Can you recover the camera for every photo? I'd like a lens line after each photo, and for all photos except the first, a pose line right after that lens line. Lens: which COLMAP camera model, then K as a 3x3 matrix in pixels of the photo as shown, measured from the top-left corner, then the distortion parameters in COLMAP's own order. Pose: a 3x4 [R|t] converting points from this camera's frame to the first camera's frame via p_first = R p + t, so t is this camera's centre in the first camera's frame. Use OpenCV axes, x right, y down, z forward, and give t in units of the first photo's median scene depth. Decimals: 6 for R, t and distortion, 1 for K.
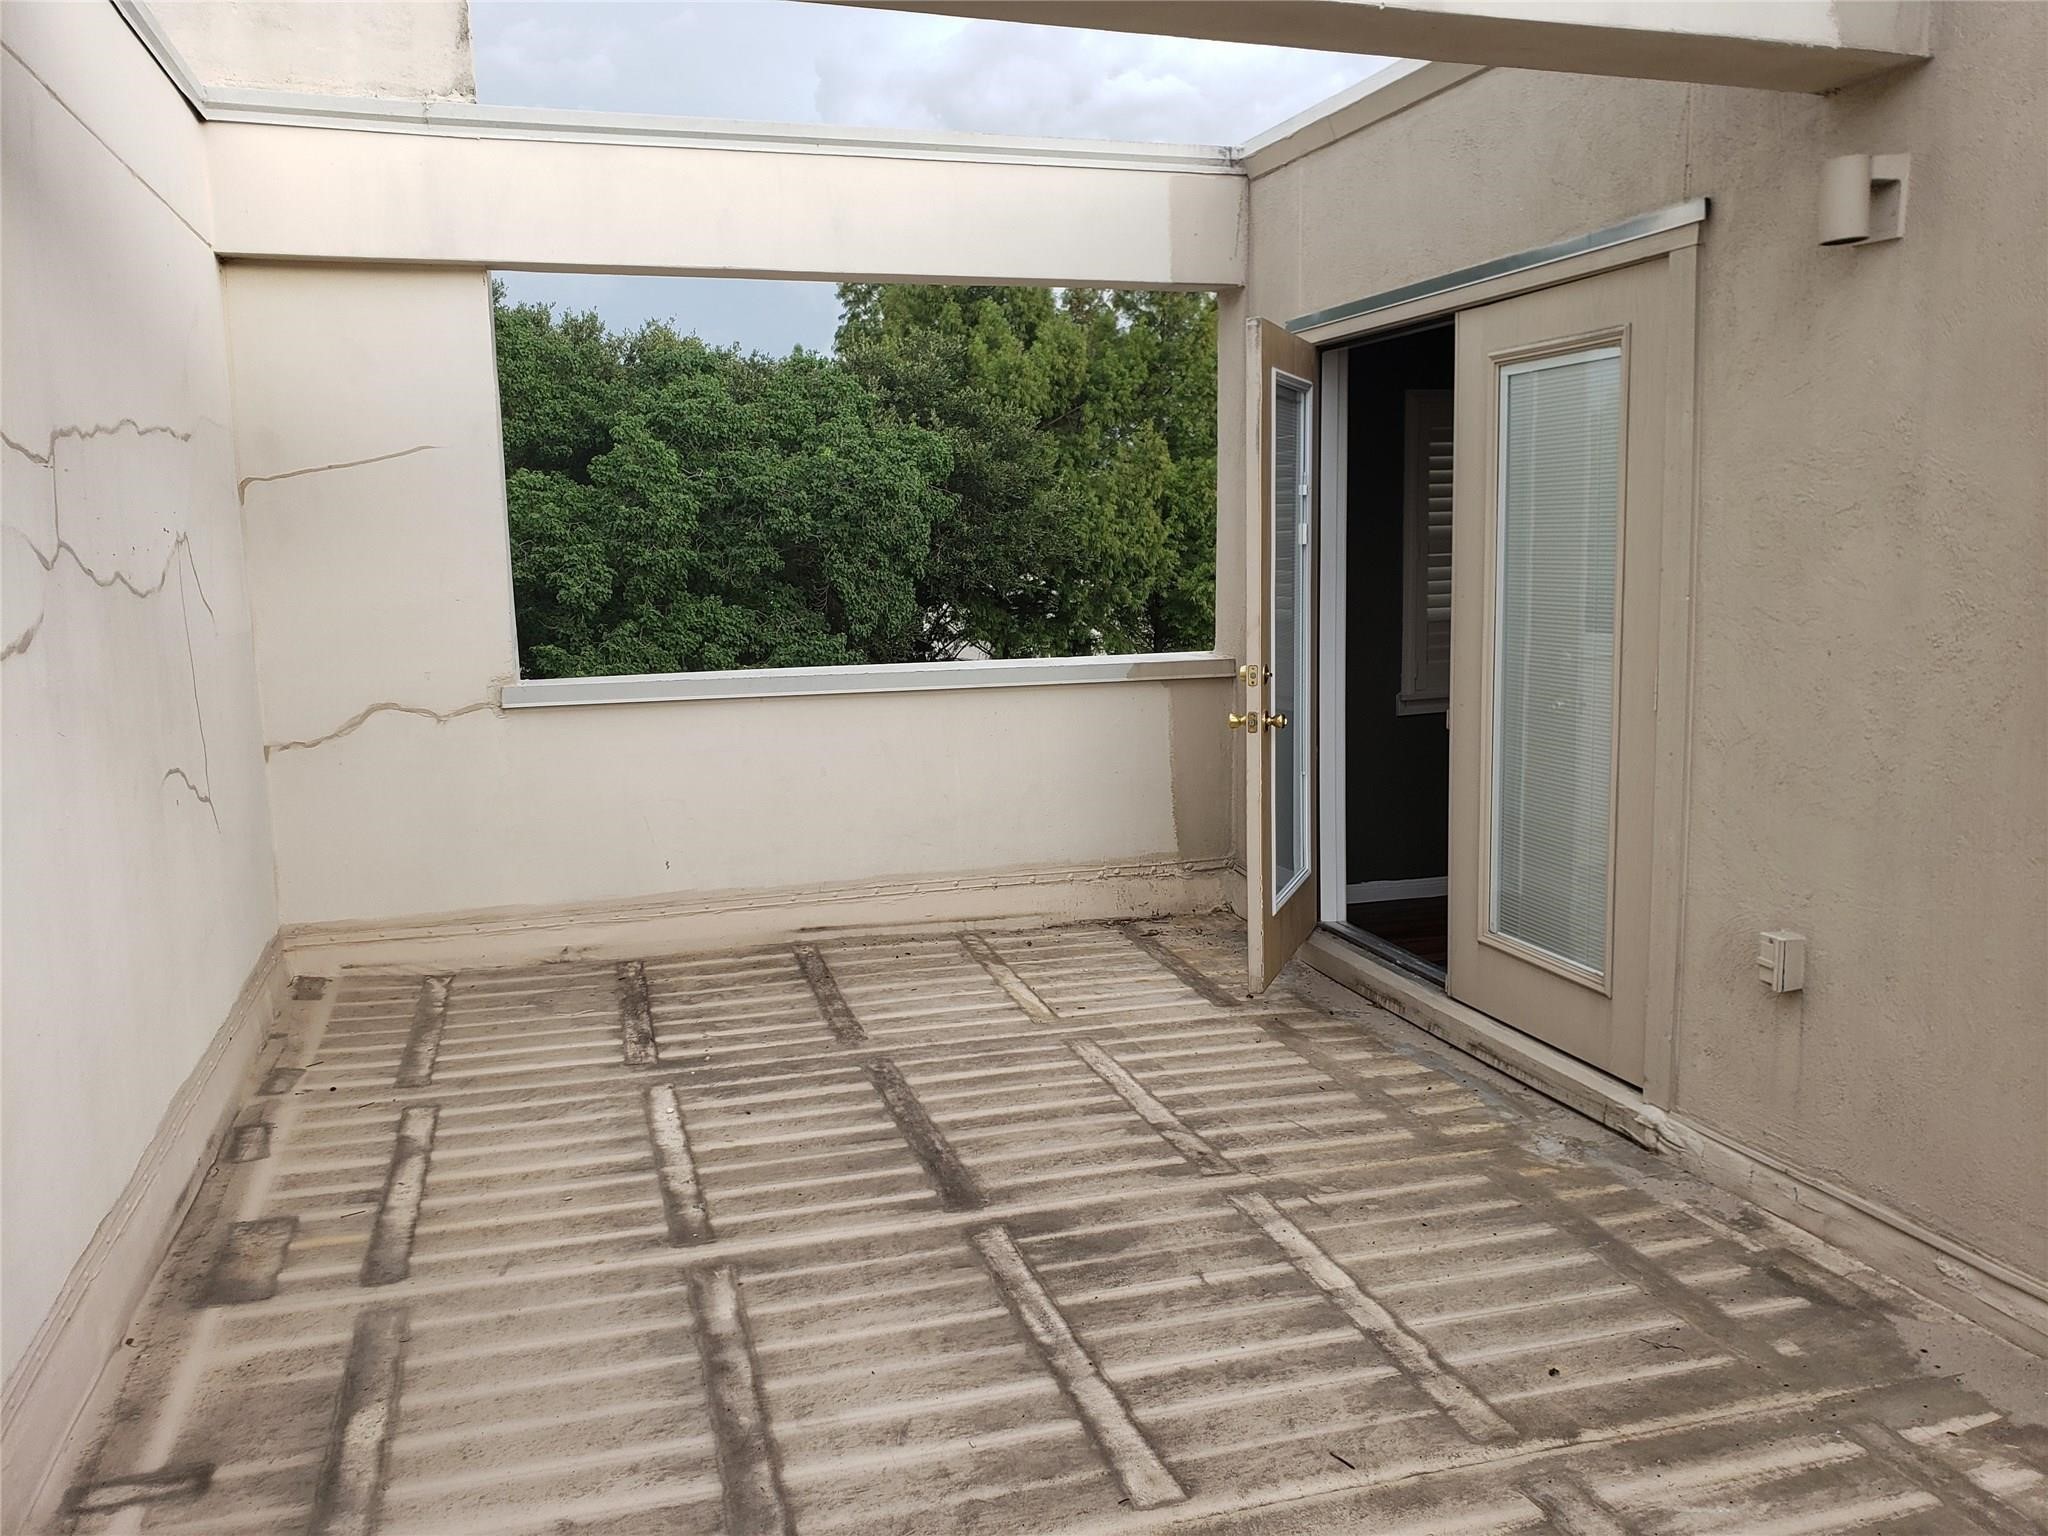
lens RADIAL K [[1592.4, 0, 984.6], [0, 1592.4, 758.3], [0, 0, 1]] dist [0.094119, -0.115099]
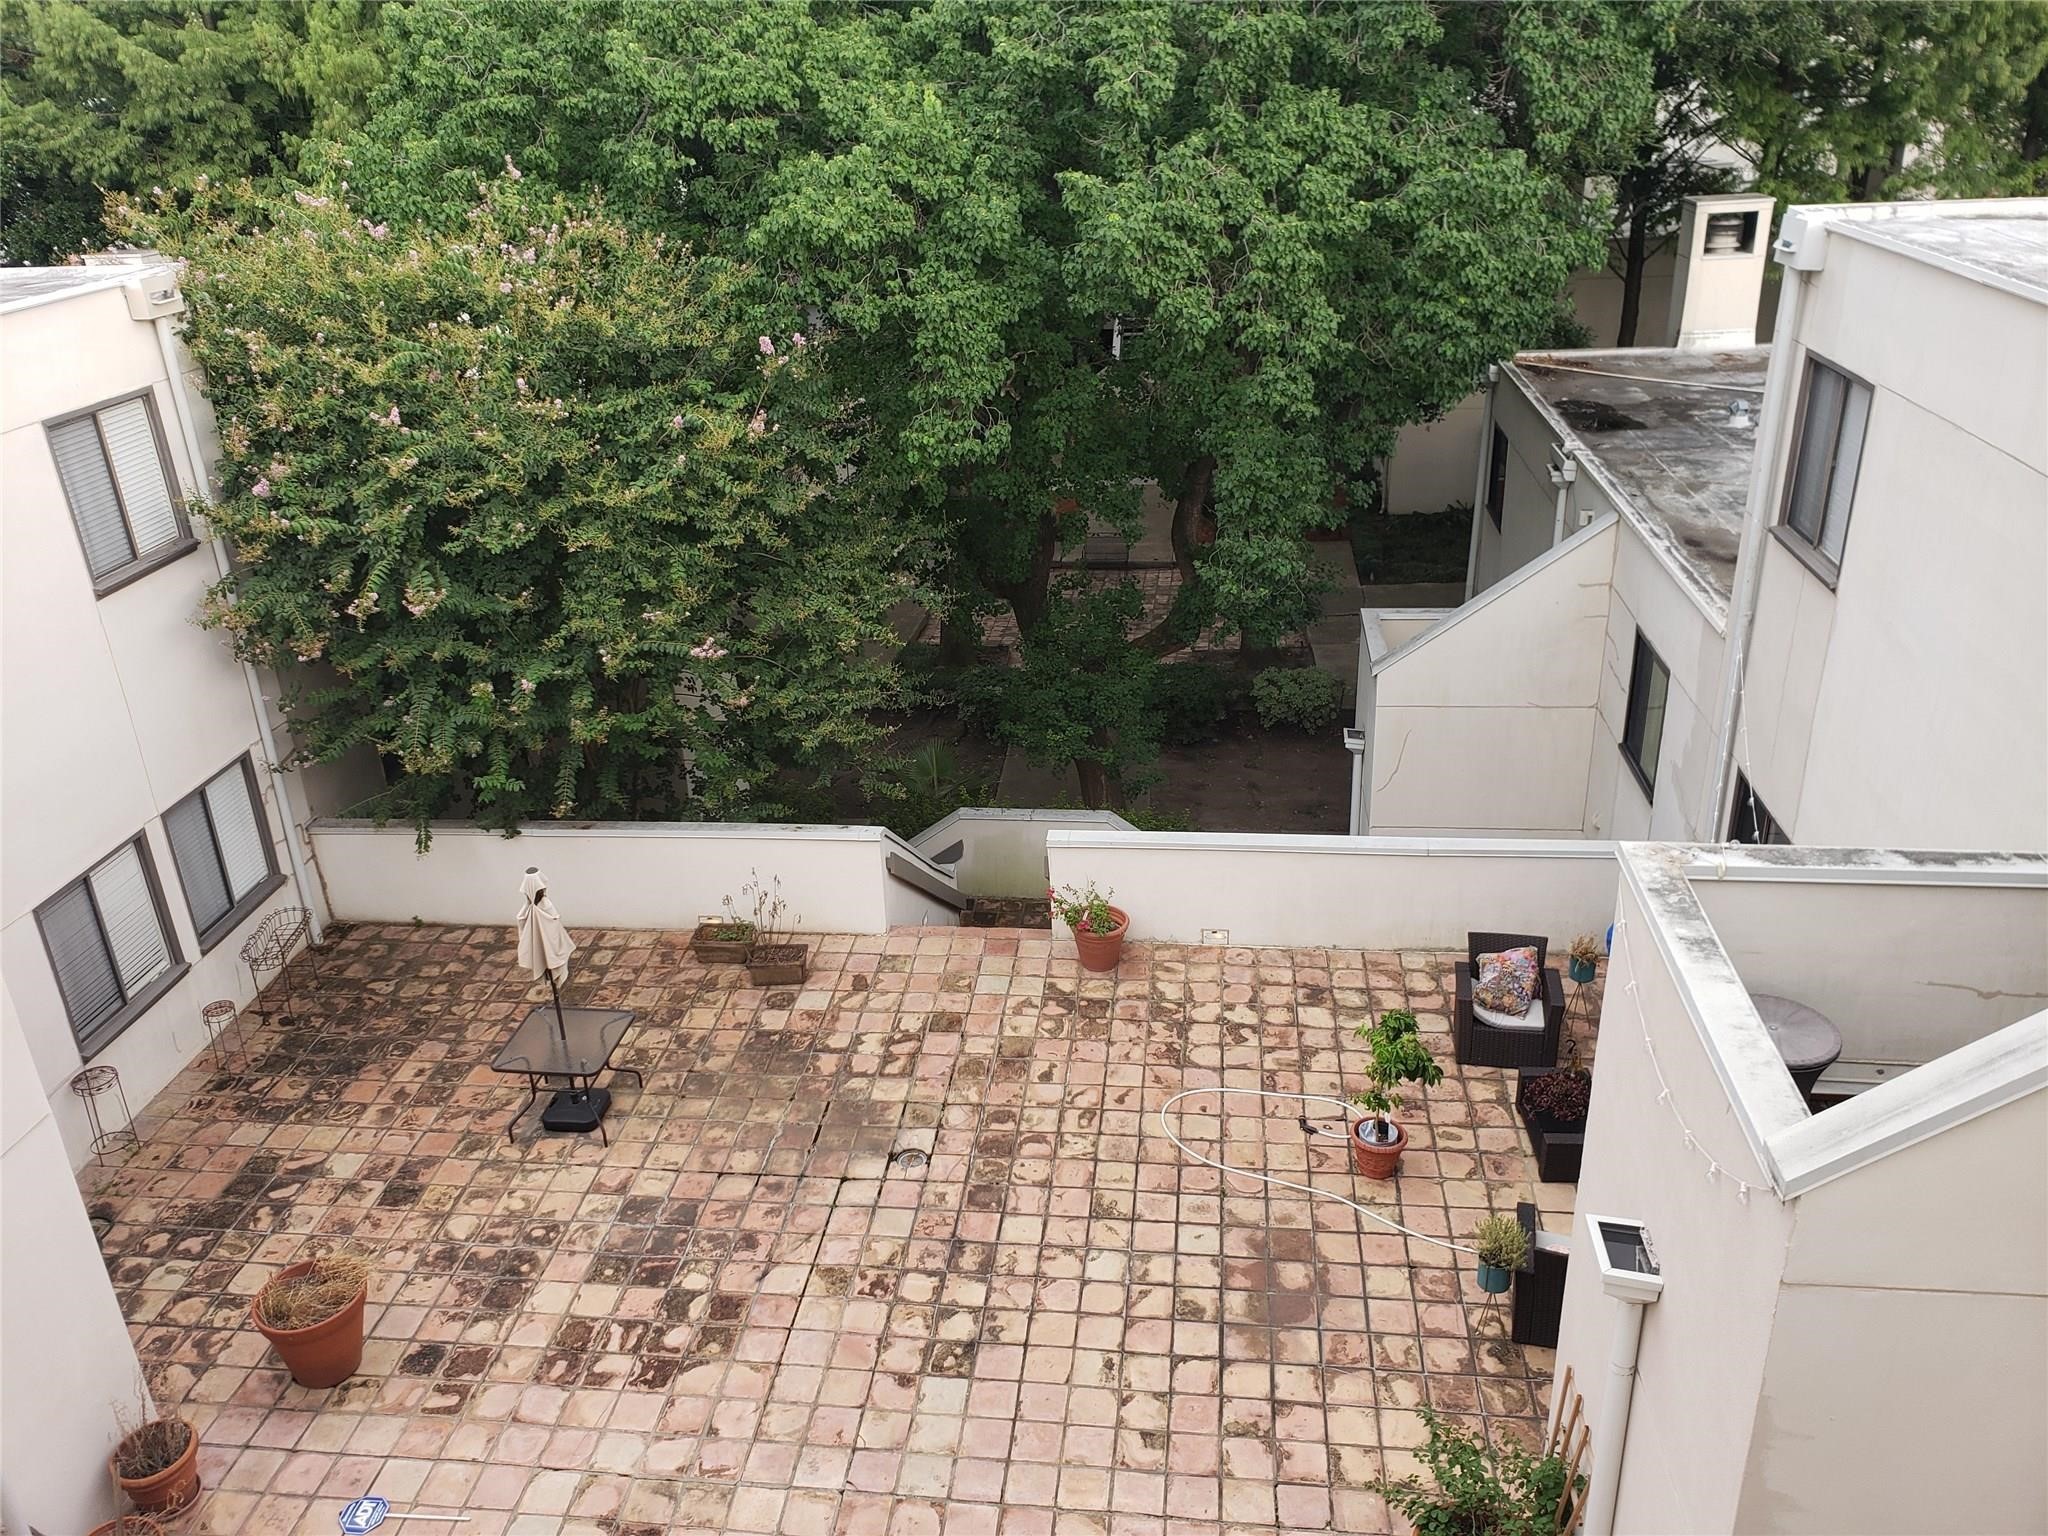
lens RADIAL K [[1592.4, 0, 984.6], [0, 1592.4, 758.3], [0, 0, 1]] dist [0.094119, -0.115099]
pose [[0.919776, 0.142512, -0.365655, -0.014545], [-0.026905, 0.952441, 0.303532, -0.036066], [0.391522, -0.269343, 0.879867, 0.272436]]
